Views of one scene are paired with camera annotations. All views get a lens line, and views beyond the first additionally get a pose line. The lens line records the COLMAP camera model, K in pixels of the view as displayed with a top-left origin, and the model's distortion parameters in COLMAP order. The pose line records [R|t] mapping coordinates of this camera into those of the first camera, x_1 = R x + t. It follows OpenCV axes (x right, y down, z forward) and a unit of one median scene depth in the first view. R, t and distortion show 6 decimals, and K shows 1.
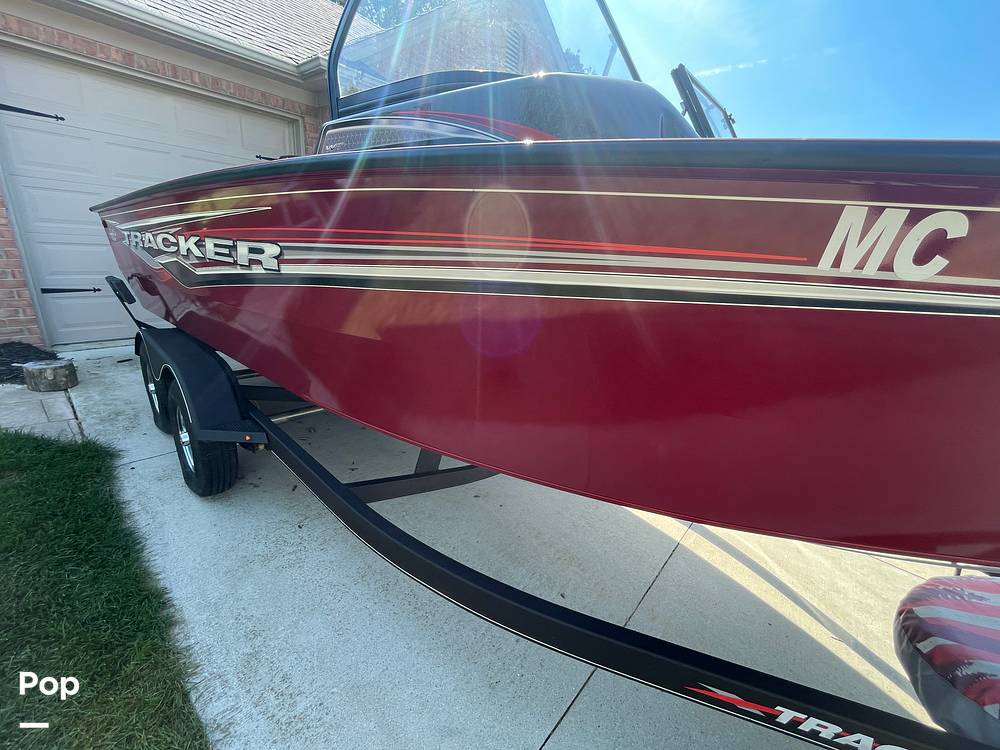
lens RADIAL K [[406.0, 0, 502.6], [0, 406.0, 372.9], [0, 0, 1]] dist [-0.003297, 0.000802]
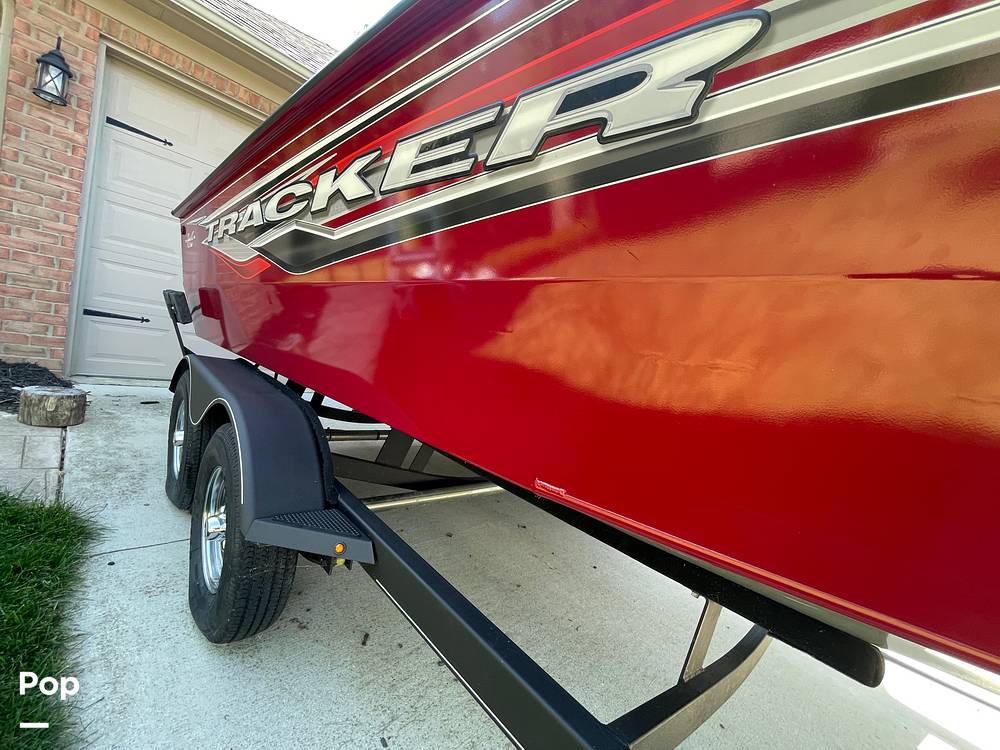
lens RADIAL K [[406.0, 0, 499.2], [0, 406.0, 375.1], [0, 0, 1]] dist [-0.003297, 0.000802]
pose [[0.992114, 0.115214, -0.049343, -0.276613], [-0.123683, 0.963691, -0.236646, 0.028542], [0.020286, 0.240883, 0.970342, 0.289420]]
